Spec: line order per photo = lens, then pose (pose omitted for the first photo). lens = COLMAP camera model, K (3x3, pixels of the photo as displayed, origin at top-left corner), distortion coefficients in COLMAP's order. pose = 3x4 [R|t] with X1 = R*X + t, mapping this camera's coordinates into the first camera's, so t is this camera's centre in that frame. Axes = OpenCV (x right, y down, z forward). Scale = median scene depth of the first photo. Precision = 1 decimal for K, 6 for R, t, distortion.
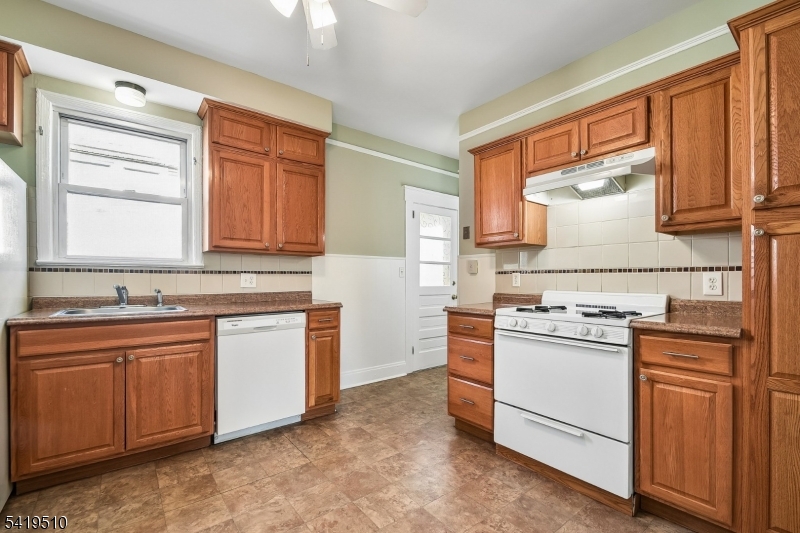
lens RADIAL K [[356.9, 0, 401.2], [0, 356.9, 274.4], [0, 0, 1]] dist [-0.004717, -0.001844]
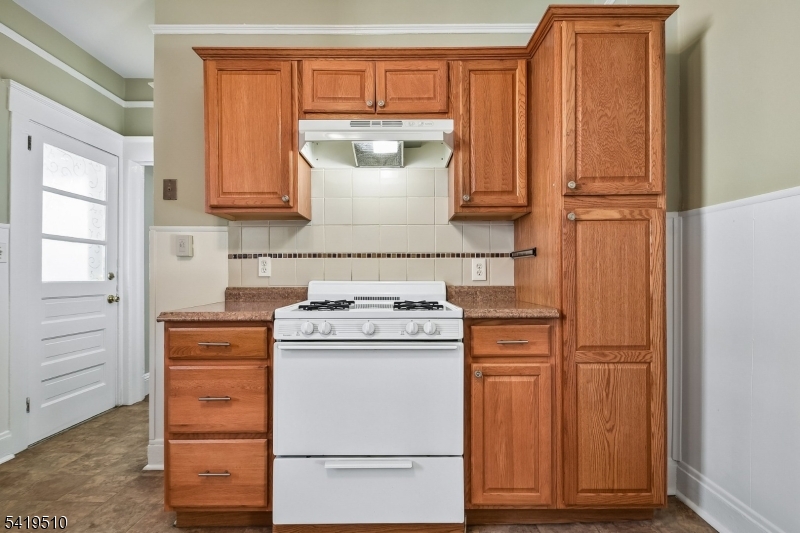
lens RADIAL K [[390.3, 0, 404.5], [0, 390.3, 272.3], [0, 0, 1]] dist [0.008523, -0.007376]
pose [[0.619658, 0.003363, 0.784865, -0.142241], [-0.005641, 0.999984, 0.000169, 0.033060], [-0.784852, -0.004533, 0.619667, 0.431803]]
